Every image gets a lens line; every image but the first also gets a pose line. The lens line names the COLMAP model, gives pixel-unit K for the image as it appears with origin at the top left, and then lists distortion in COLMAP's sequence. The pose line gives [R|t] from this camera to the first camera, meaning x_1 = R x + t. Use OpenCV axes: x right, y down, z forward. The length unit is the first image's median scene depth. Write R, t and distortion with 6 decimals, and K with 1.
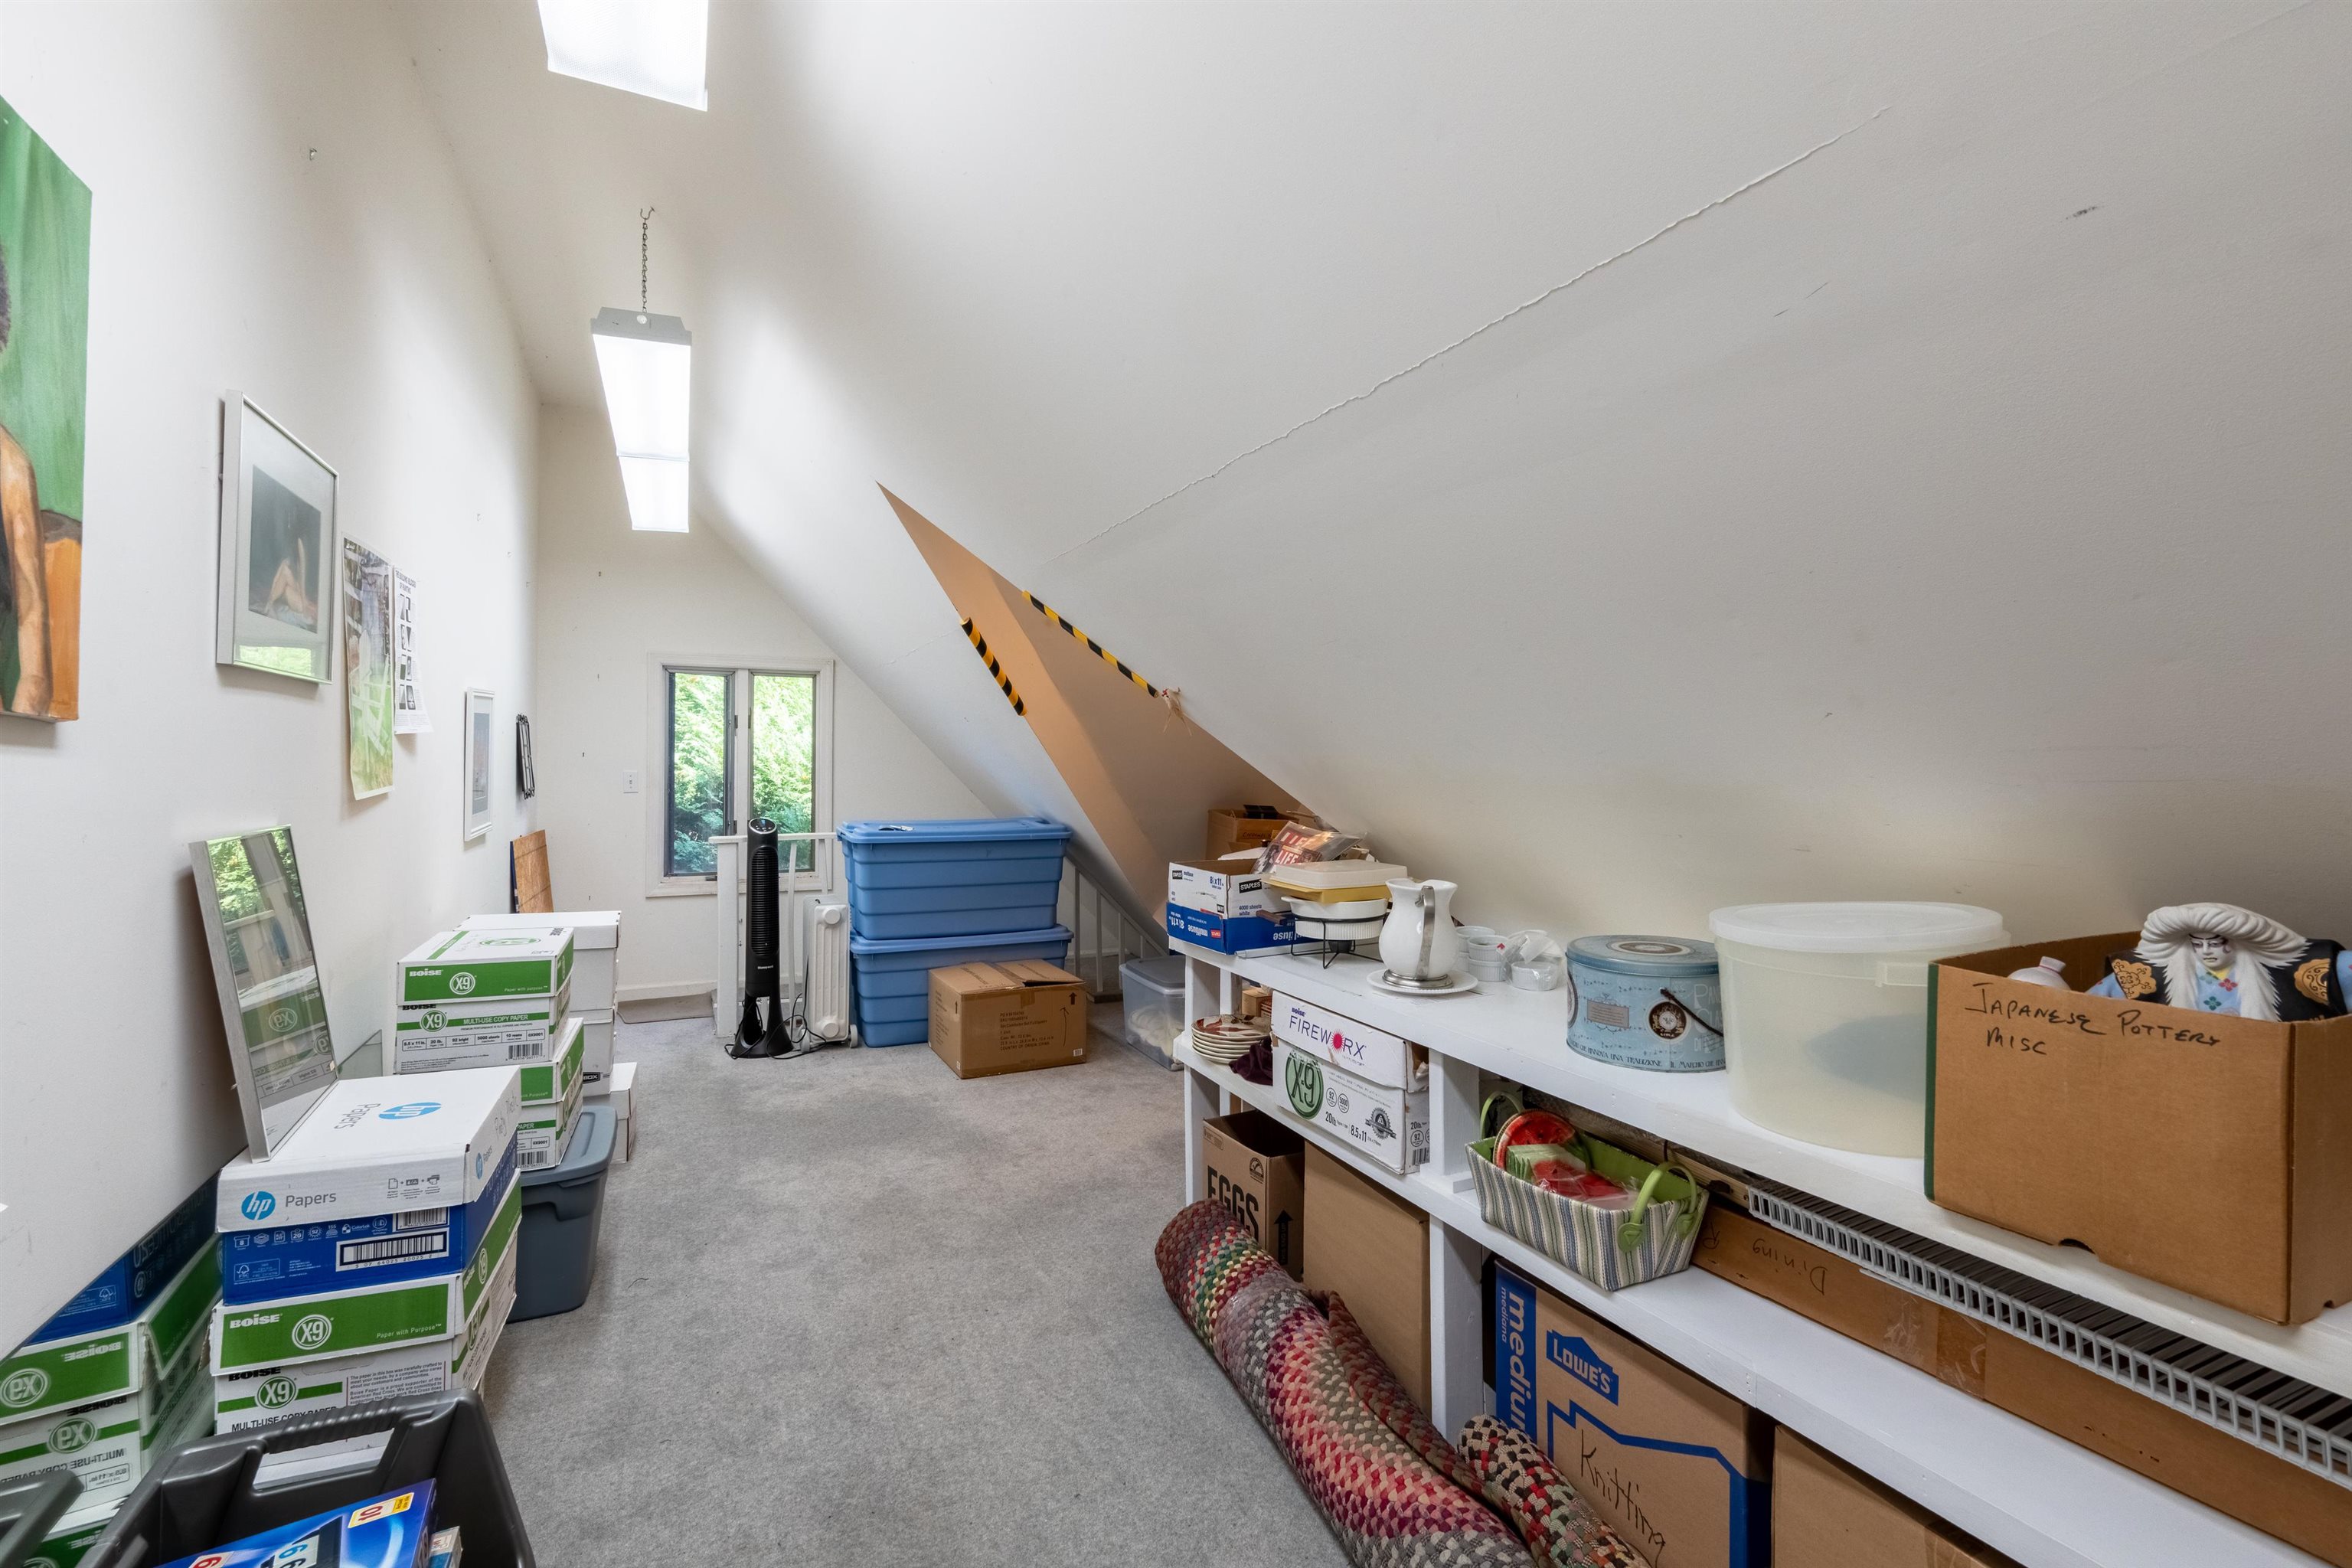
lens RADIAL K [[1098.5, 0, 1177.3], [0, 1098.5, 771.4], [0, 0, 1]] dist [0.000171, -0.000008]
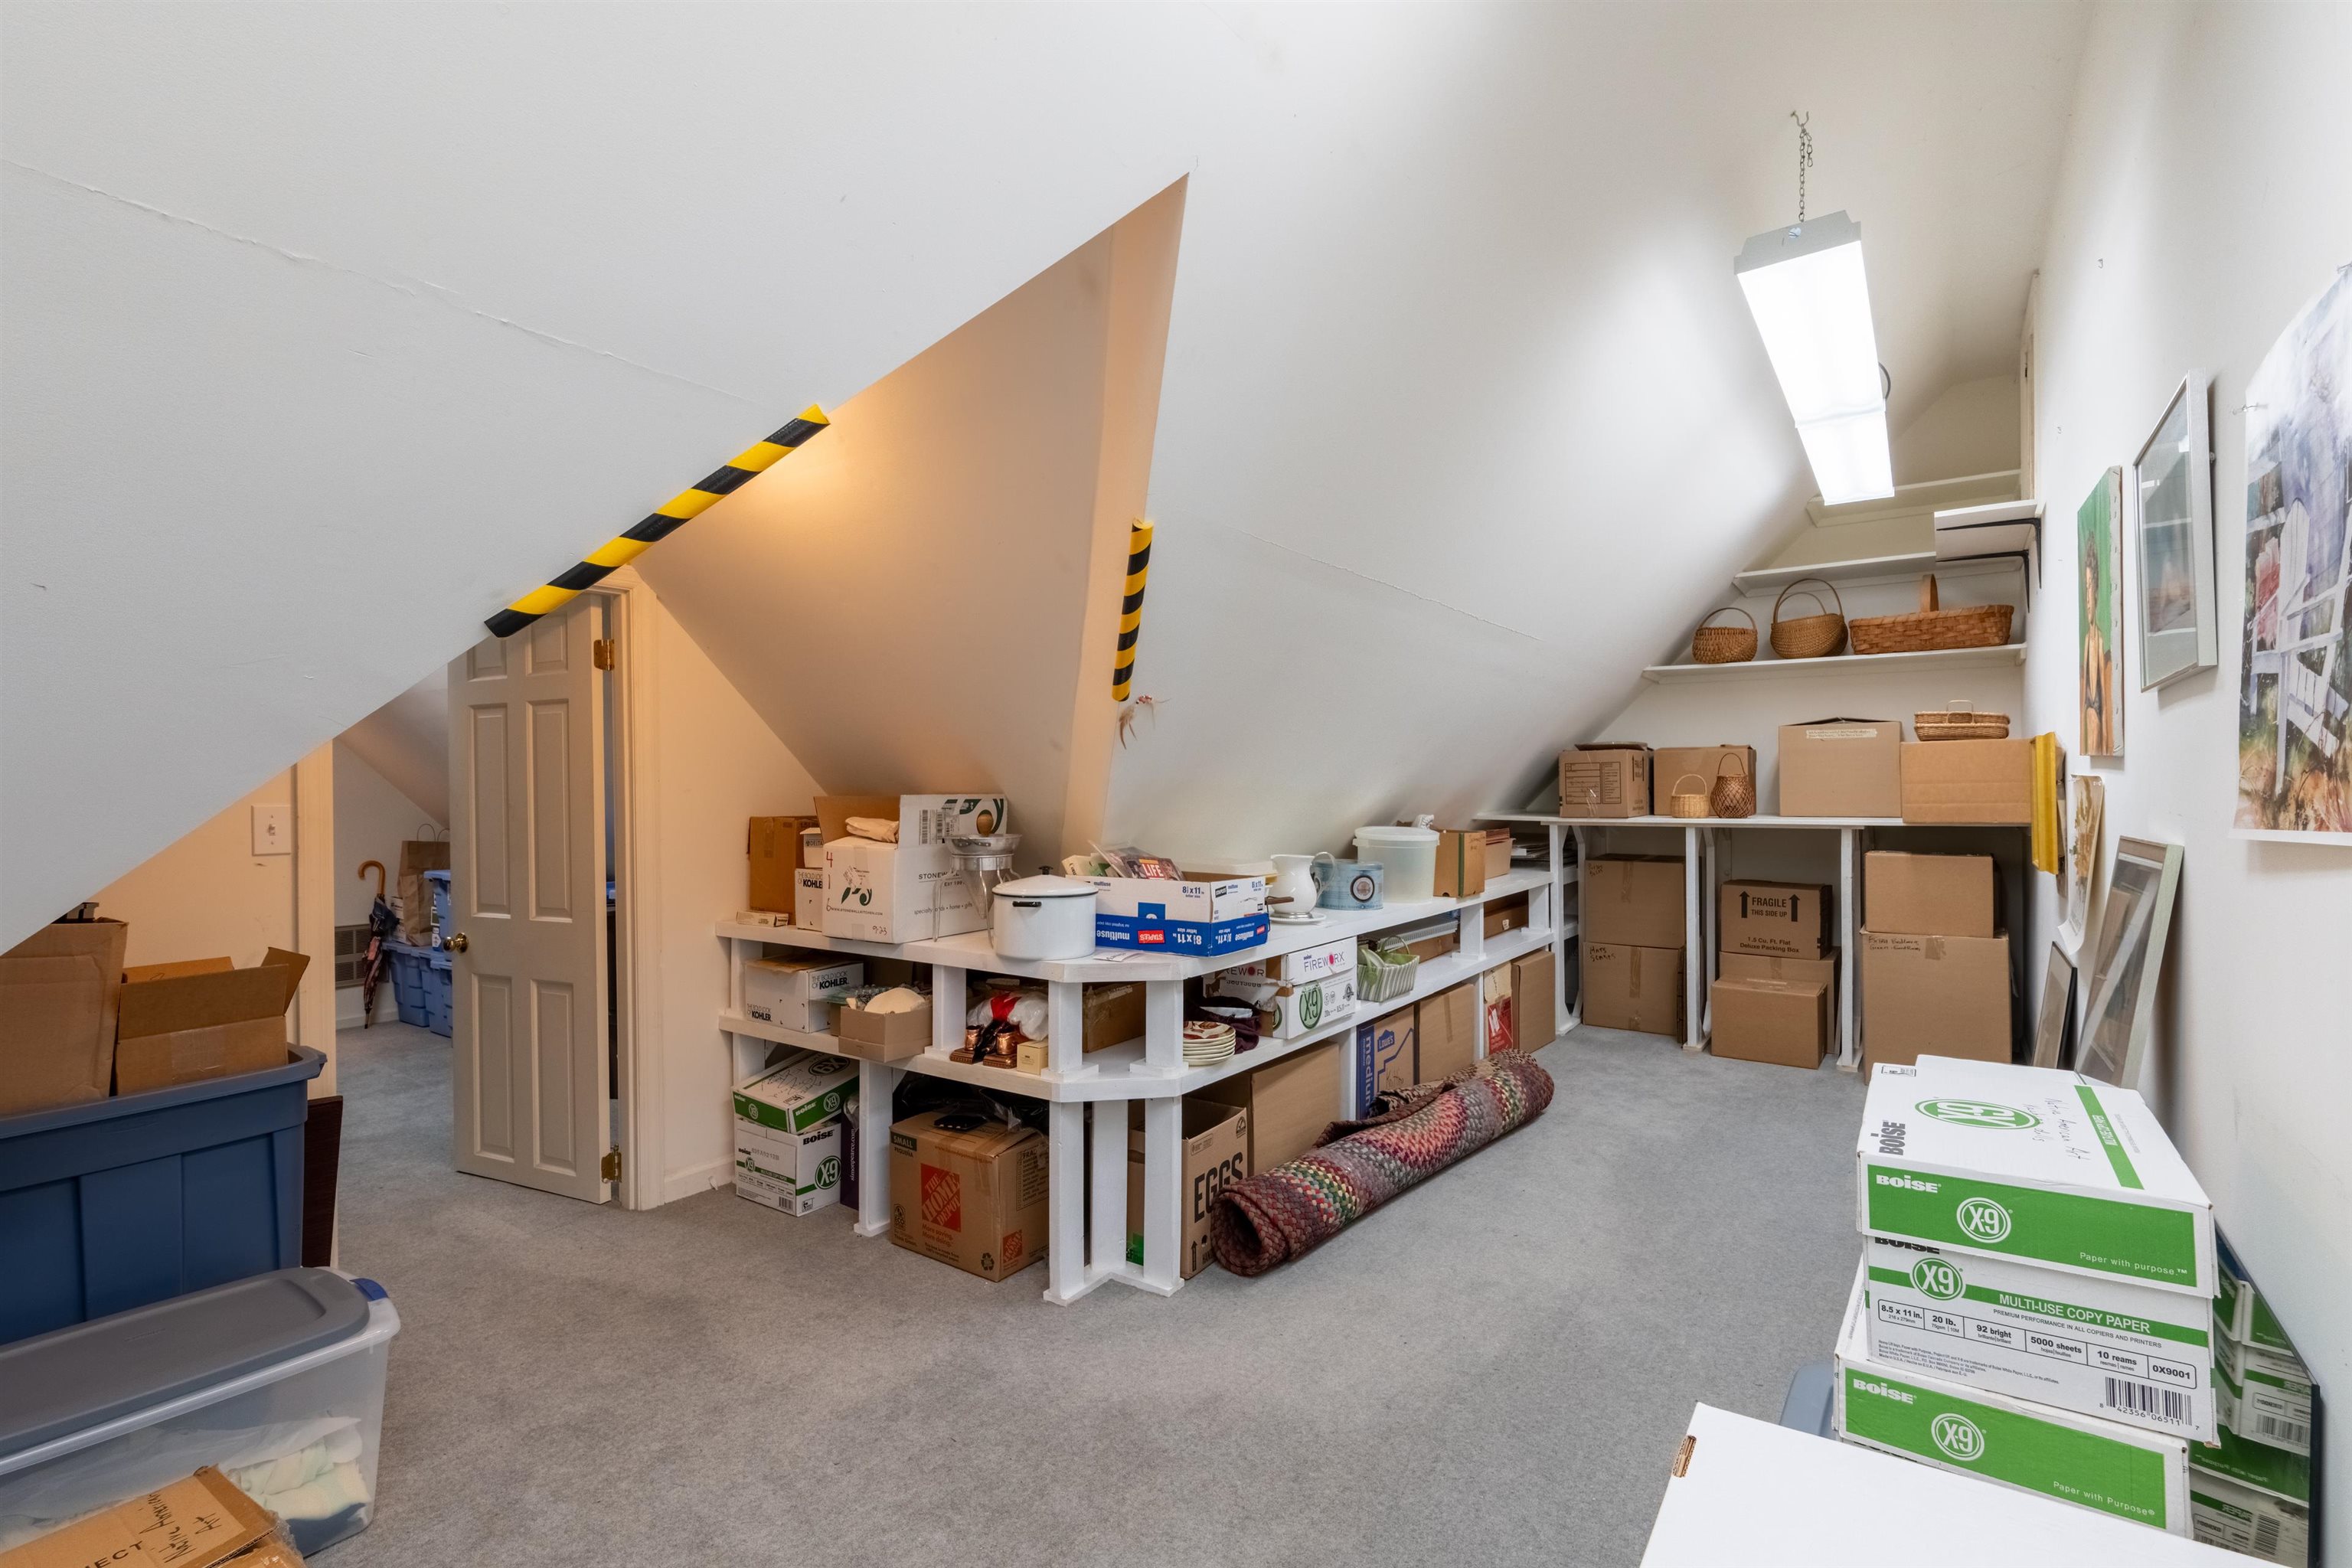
lens RADIAL K [[1098.5, 0, 1177.0], [0, 1098.5, 786.4], [0, 0, 1]] dist [0.000171, -0.000008]
pose [[-0.519608, -0.004001, 0.854396, -0.868729], [0.002658, 0.999977, 0.006299, -0.006996], [-0.854401, 0.005544, -0.519585, 1.624980]]
